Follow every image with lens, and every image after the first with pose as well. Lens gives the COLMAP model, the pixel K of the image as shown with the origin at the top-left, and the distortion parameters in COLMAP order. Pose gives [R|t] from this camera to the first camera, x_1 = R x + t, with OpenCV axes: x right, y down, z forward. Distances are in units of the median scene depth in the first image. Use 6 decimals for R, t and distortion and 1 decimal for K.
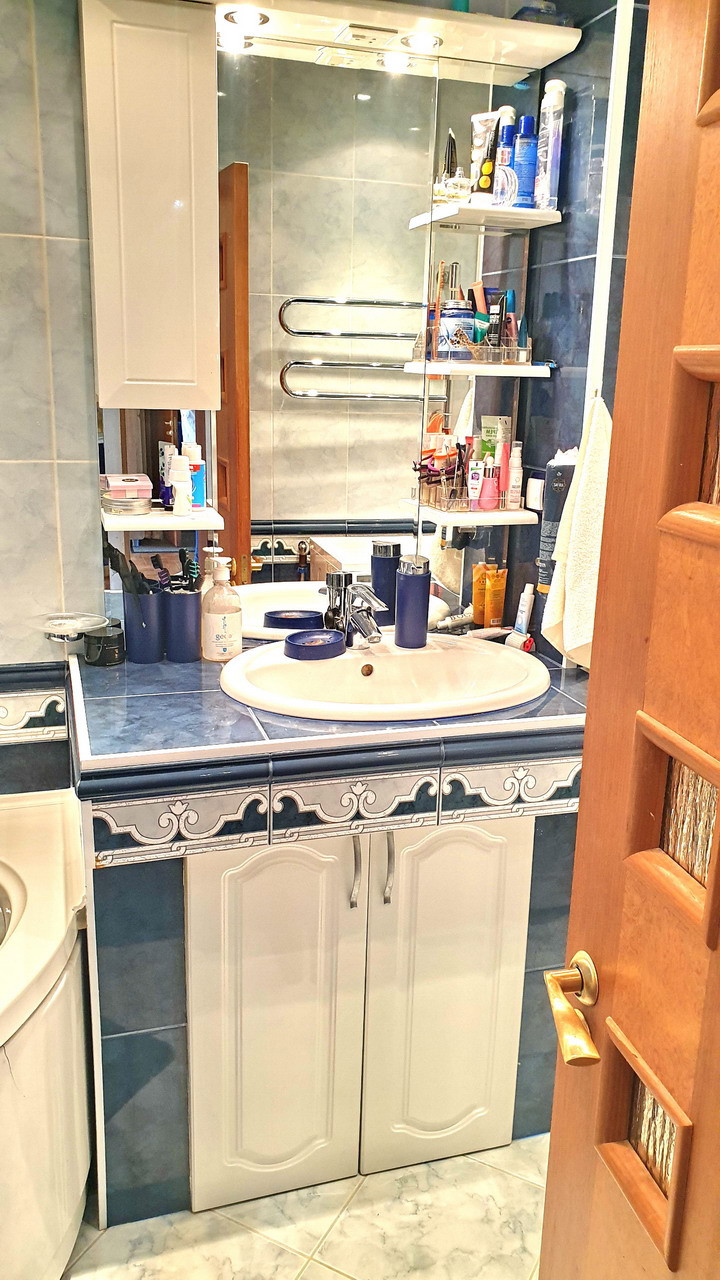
lens RADIAL K [[1024.2, 0, 360.0], [0, 1024.2, 640.0], [0, 0, 1]] dist [-0.010952, 0.001644]
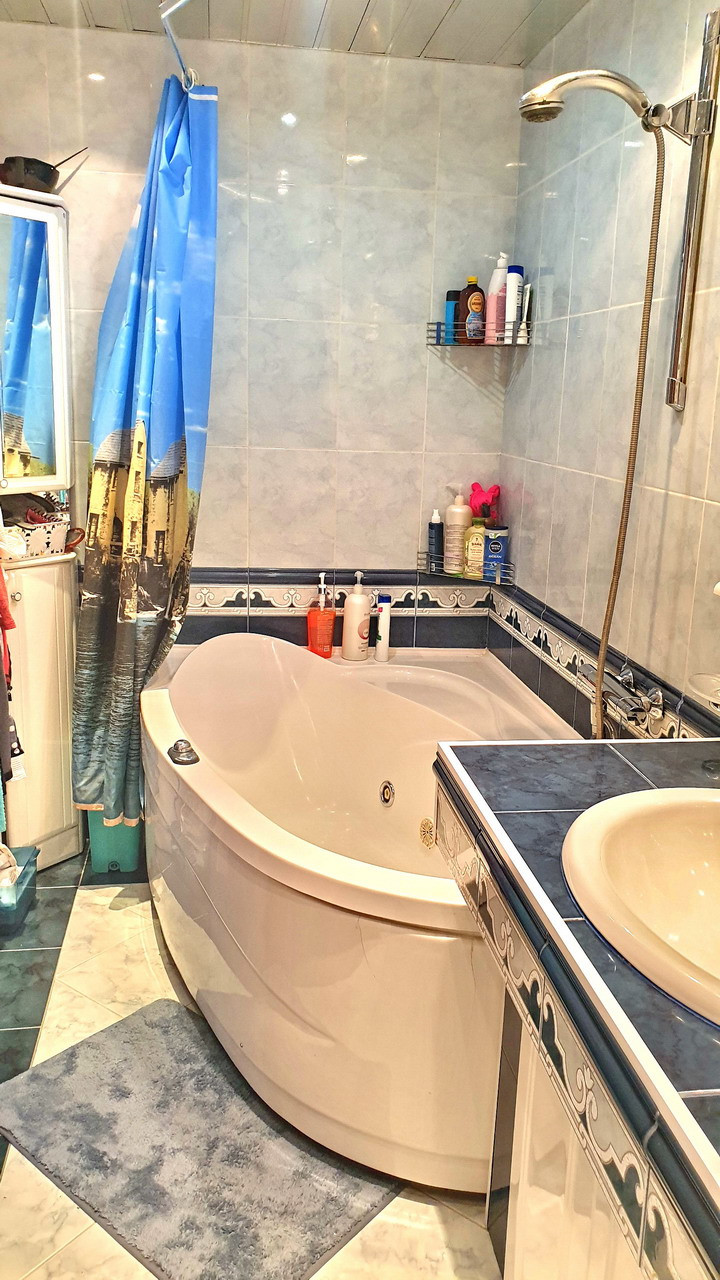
lens RADIAL K [[978.7, 0, 360.0], [0, 978.7, 640.0], [0, 0, 1]] dist [-0.002108, -0.003416]
pose [[-0.174898, 0.207168, -0.962545, 0.681611], [-0.285378, 0.924981, 0.250938, -0.209771], [0.942322, 0.318577, -0.102656, 0.896552]]
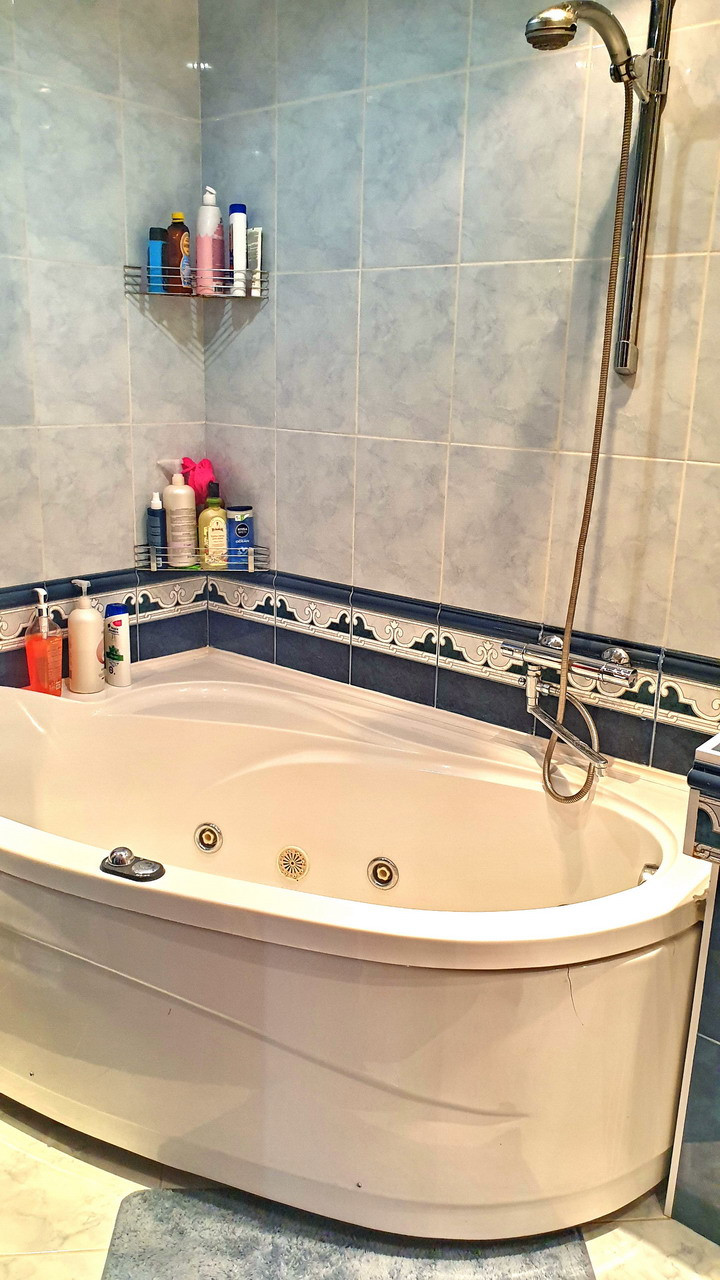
lens RADIAL K [[1024.2, 0, 360.0], [0, 1024.2, 640.0], [0, 0, 1]] dist [-0.010952, 0.001644]
pose [[0.527726, 0.211834, -0.822576, 0.343544], [-0.235965, 0.966847, 0.097604, -0.010510], [0.815982, 0.142591, 0.560216, 0.102514]]
